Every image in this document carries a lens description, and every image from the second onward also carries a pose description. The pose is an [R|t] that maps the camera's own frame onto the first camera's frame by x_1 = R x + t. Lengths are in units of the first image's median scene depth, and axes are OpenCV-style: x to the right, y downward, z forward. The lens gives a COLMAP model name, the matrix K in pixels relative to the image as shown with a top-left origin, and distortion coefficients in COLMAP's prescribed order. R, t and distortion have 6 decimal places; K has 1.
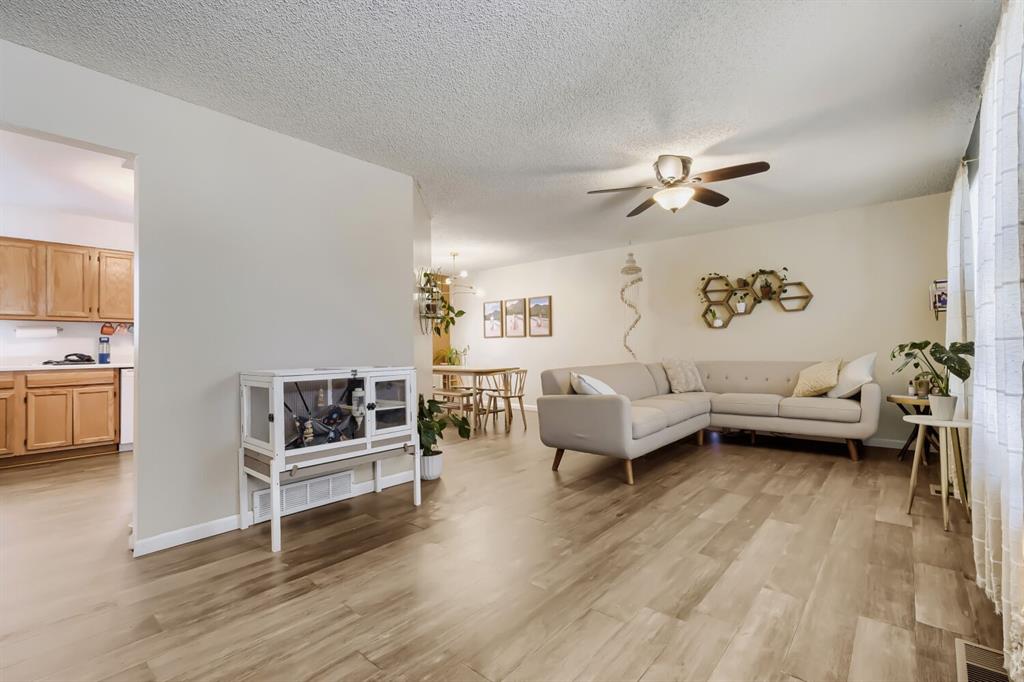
lens RADIAL K [[452.6, 0, 510.7], [0, 452.6, 342.9], [0, 0, 1]] dist [-0.001002, -0.000450]
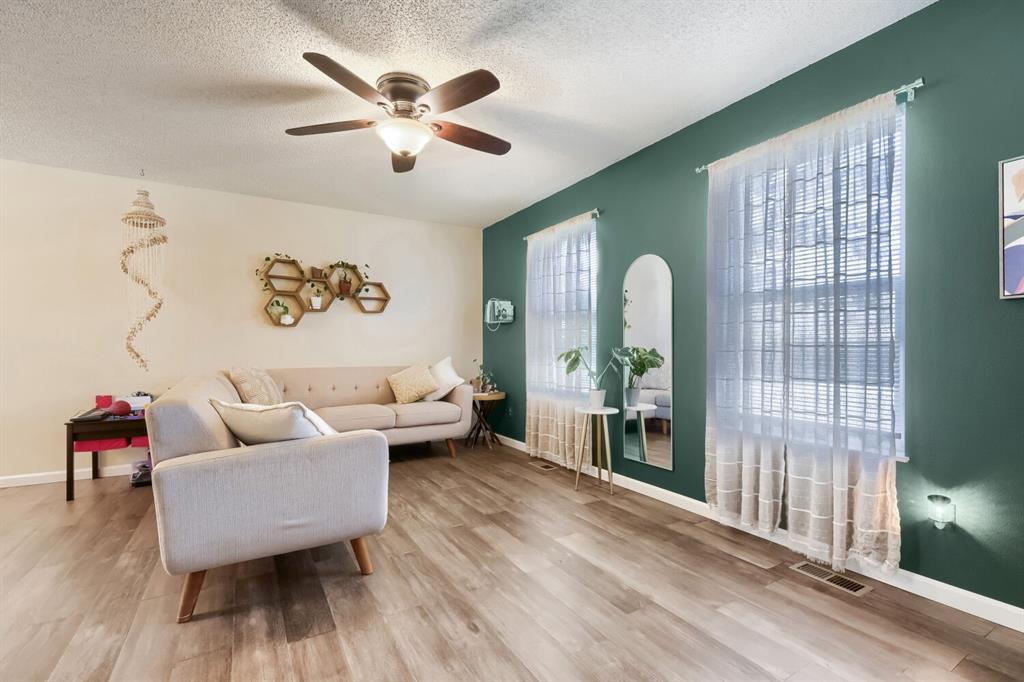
lens RADIAL K [[458.7, 0, 512.9], [0, 458.7, 345.1], [0, 0, 1]] dist [-0.000650, -0.000255]
pose [[0.313799, 0.022306, 0.949227, -0.186090], [-0.015200, 0.999714, -0.018467, 0.009815], [-0.949368, -0.008633, 0.314048, 0.435917]]
